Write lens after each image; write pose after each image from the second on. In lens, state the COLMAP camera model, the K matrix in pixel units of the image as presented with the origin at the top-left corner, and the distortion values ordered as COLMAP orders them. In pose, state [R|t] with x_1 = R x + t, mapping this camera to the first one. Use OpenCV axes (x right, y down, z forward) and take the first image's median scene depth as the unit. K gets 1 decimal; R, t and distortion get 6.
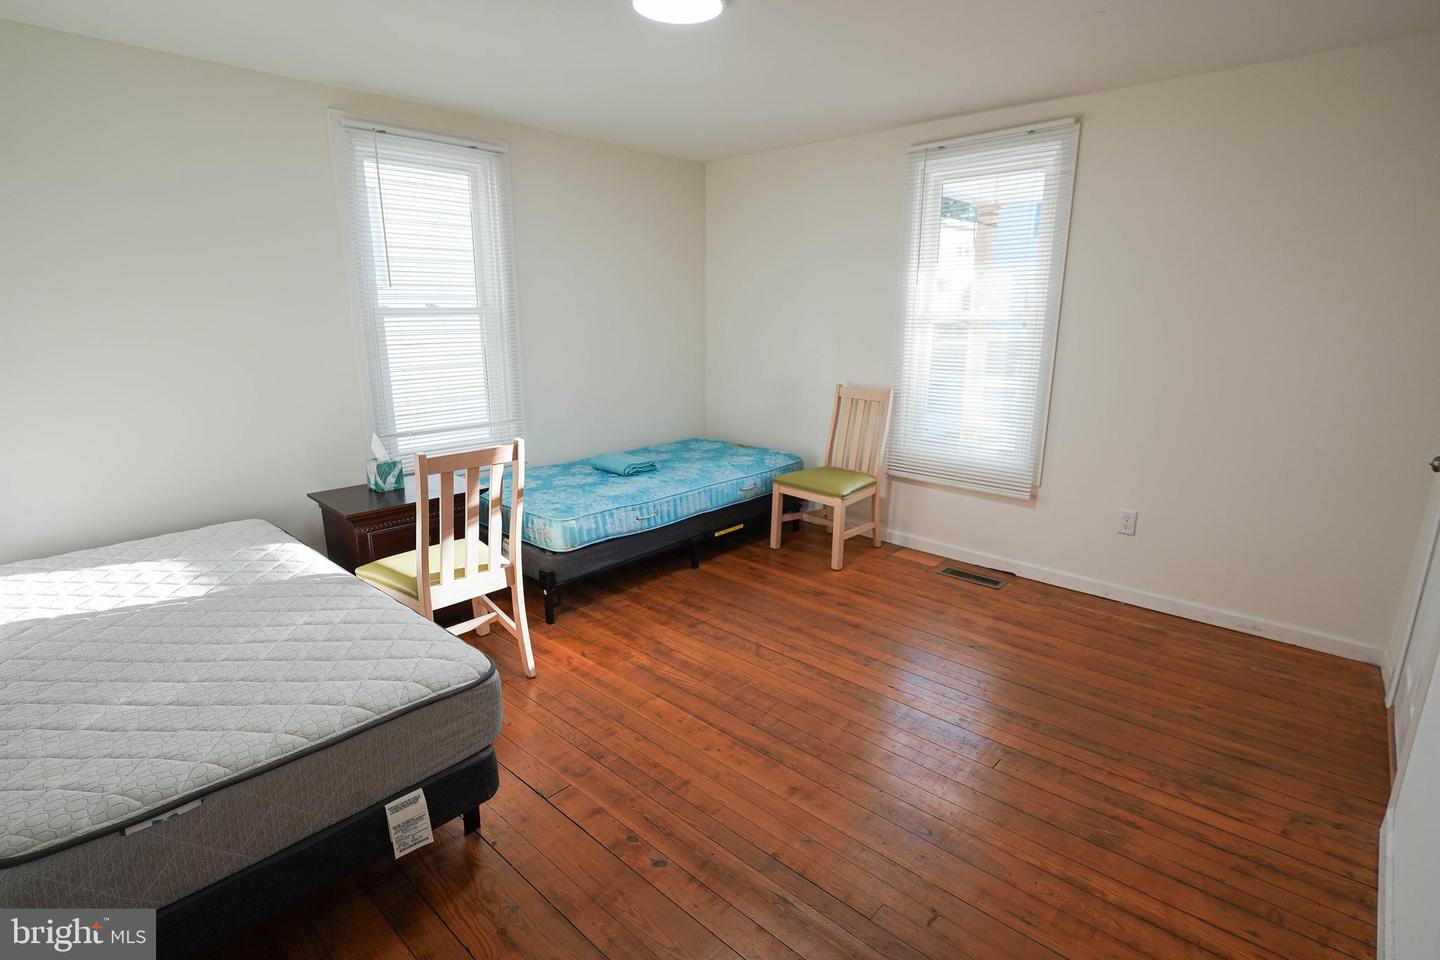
lens RADIAL K [[700.3, 0, 725.4], [0, 700.3, 481.1], [0, 0, 1]] dist [-0.004113, -0.000616]
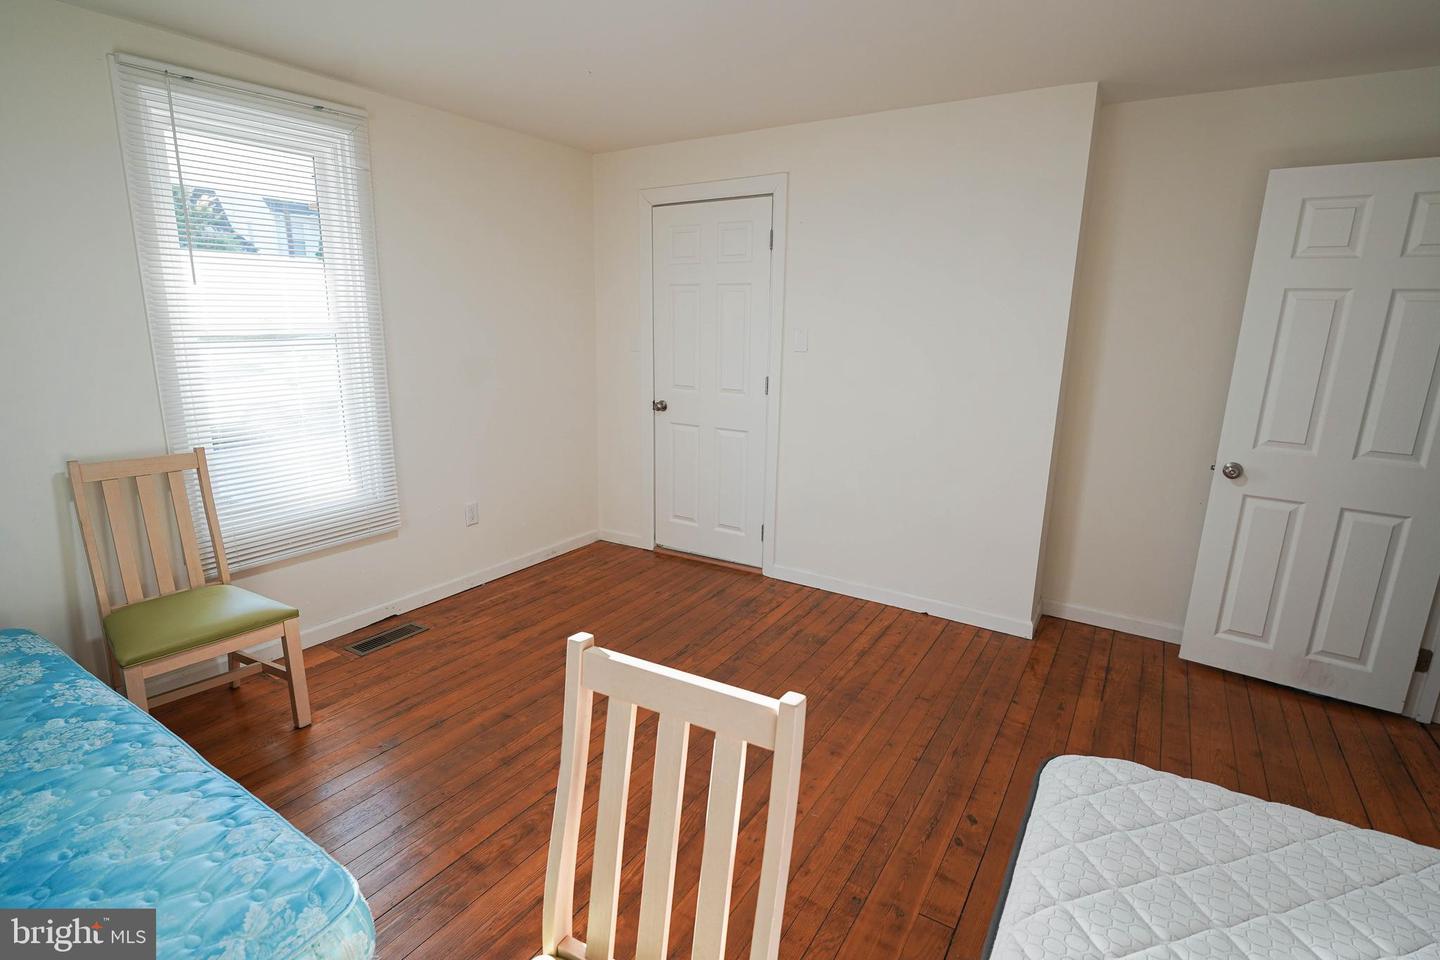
lens RADIAL K [[681.9, 0, 722.8], [0, 681.9, 486.5], [0, 0, 1]] dist [-0.015804, 0.000548]
pose [[-0.158111, -0.240700, 0.957635, -0.685222], [0.222117, 0.936308, 0.272013, -0.252374], [-0.962115, 0.255715, -0.094577, 0.969074]]
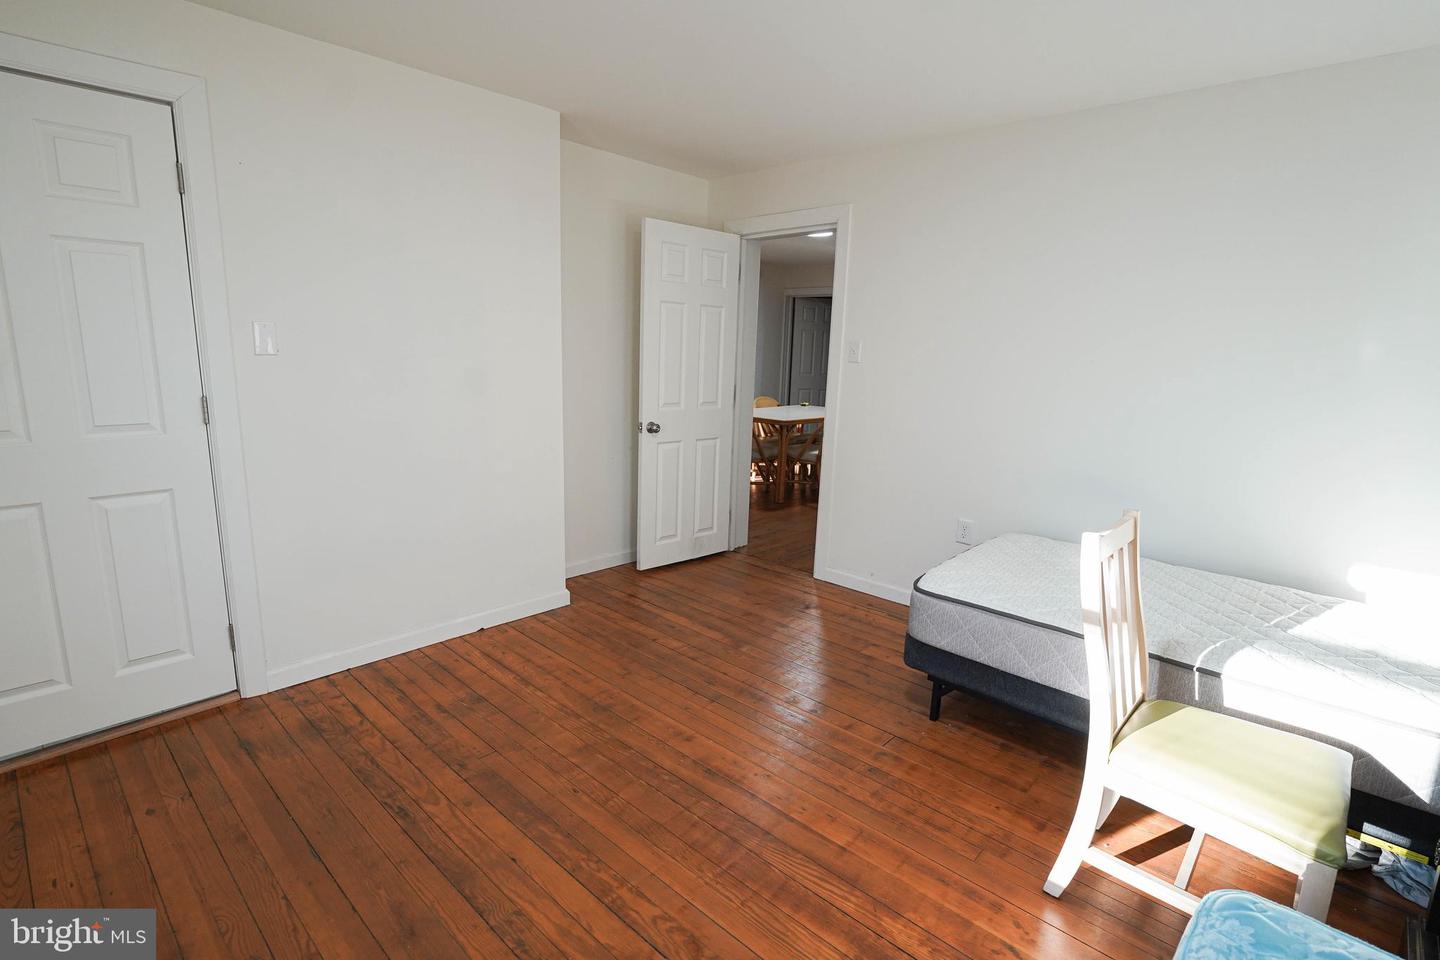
lens RADIAL K [[700.3, 0, 693.8], [0, 700.3, 463.8], [0, 0, 1]] dist [-0.004113, -0.000616]
pose [[-0.998220, -0.038402, 0.045629, 0.044536], [-0.016843, 0.915479, 0.402013, -0.368104], [-0.057210, 0.400529, -0.914496, 1.558319]]
